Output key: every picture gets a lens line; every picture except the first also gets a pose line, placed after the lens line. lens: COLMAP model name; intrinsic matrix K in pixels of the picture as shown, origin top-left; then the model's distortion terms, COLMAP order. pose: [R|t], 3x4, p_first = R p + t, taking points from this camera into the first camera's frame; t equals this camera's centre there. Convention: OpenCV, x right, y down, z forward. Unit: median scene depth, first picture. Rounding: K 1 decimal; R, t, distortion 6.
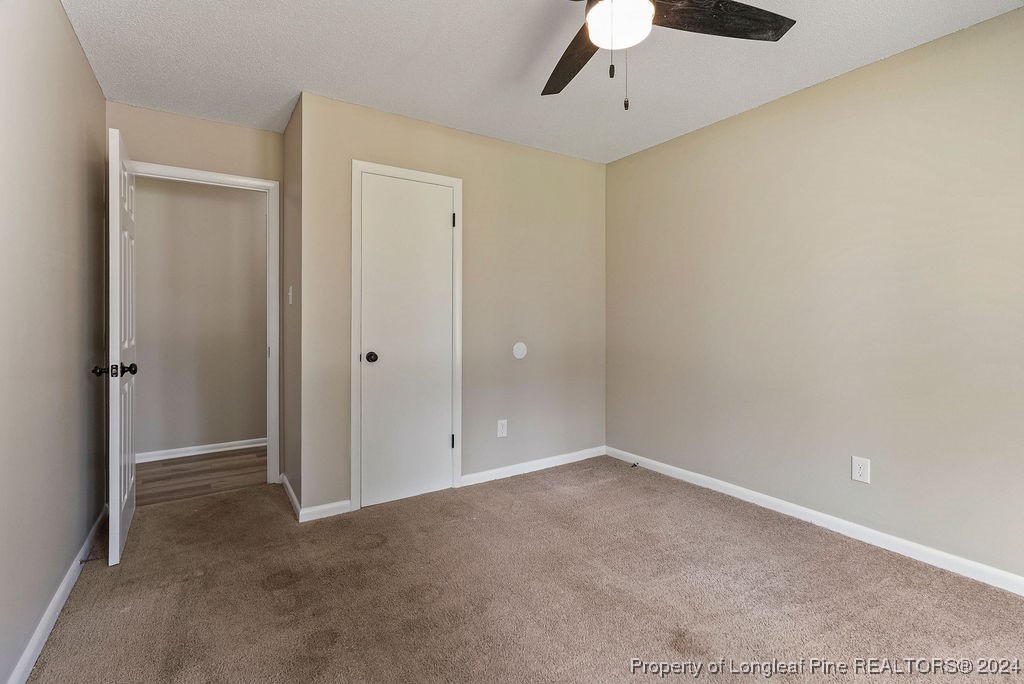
lens RADIAL K [[468.2, 0, 537.8], [0, 468.2, 320.8], [0, 0, 1]] dist [-0.007548, 0.002742]
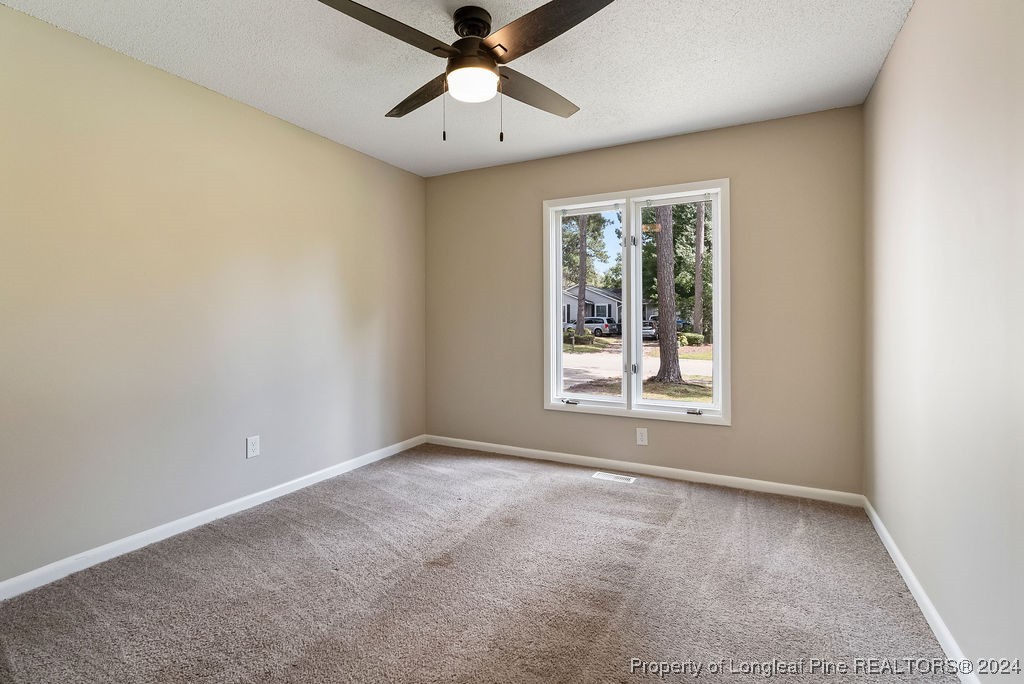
lens RADIAL K [[468.2, 0, 512.2], [0, 468.2, 320.9], [0, 0, 1]] dist [-0.007548, 0.002742]
pose [[-0.485017, -0.001354, 0.874503, -0.751641], [-0.004138, 0.999991, -0.000746, 0.000223], [-0.874495, -0.003980, -0.485019, 1.150889]]
